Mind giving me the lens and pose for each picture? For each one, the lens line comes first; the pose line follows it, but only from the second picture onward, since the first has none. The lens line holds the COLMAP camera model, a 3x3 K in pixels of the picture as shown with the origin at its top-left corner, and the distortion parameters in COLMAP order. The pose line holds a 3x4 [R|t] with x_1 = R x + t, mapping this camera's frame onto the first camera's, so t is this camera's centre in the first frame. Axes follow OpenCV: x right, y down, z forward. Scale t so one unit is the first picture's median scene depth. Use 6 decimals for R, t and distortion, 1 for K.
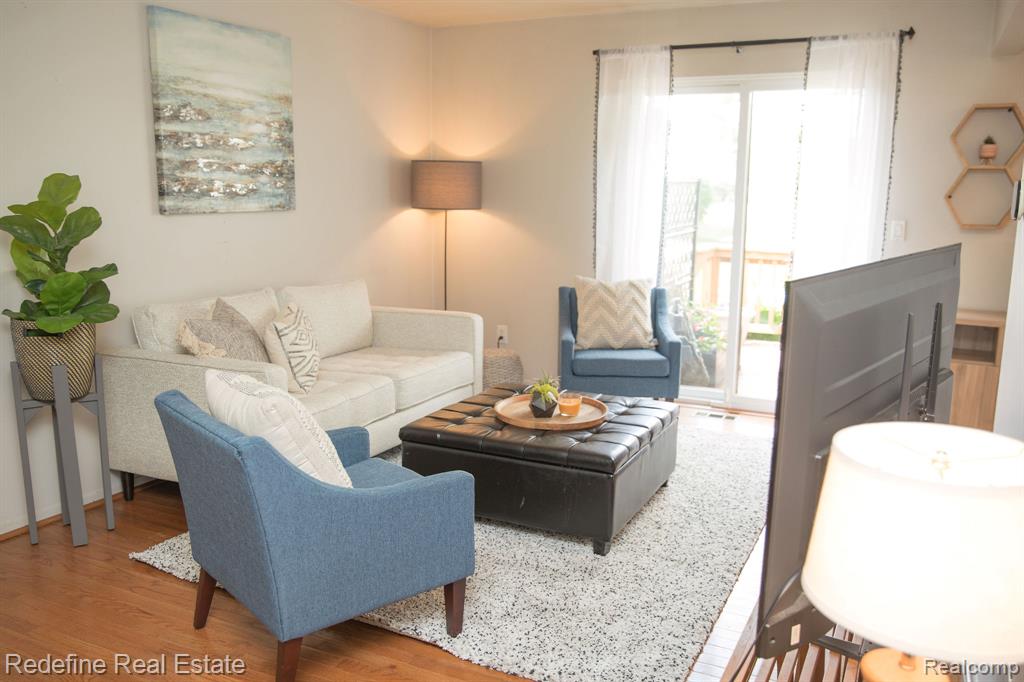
lens RADIAL K [[803.1, 0, 513.0], [0, 803.1, 340.8], [0, 0, 1]] dist [-0.046305, 0.010373]
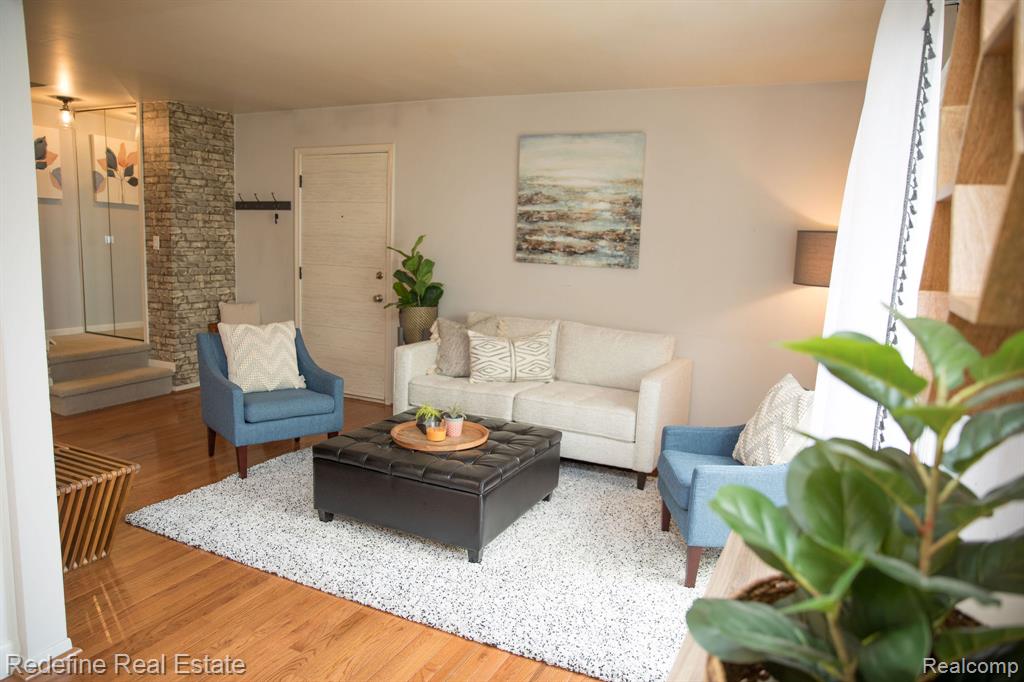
lens RADIAL K [[703.4, 0, 506.9], [0, 703.4, 345.1], [0, 0, 1]] dist [-0.081435, 0.045276]
pose [[0.002496, 0.144643, -0.989481, 0.906917], [-0.228798, 0.963319, 0.140241, -0.174377], [0.973471, 0.226041, 0.035499, 0.881871]]
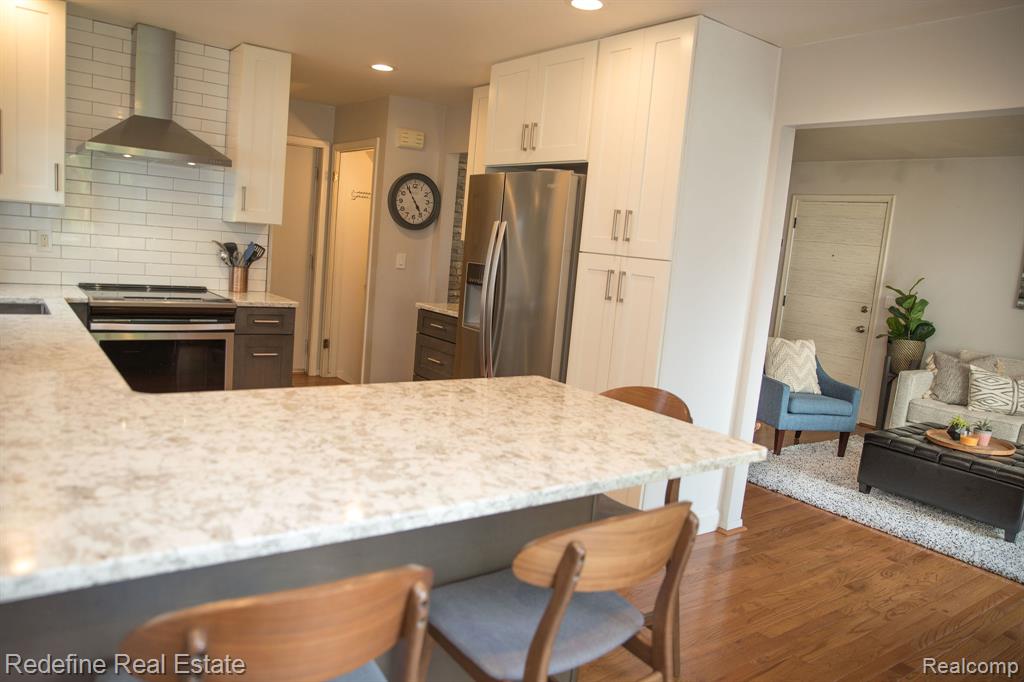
lens RADIAL K [[703.4, 0, 517.1], [0, 703.4, 360.7], [0, 0, 1]] dist [-0.081435, 0.045276]
pose [[-0.478684, 0.100625, -0.872202, 1.297917], [-0.255129, 0.934603, 0.247844, -0.129427], [0.840102, 0.341163, -0.421707, 0.676431]]
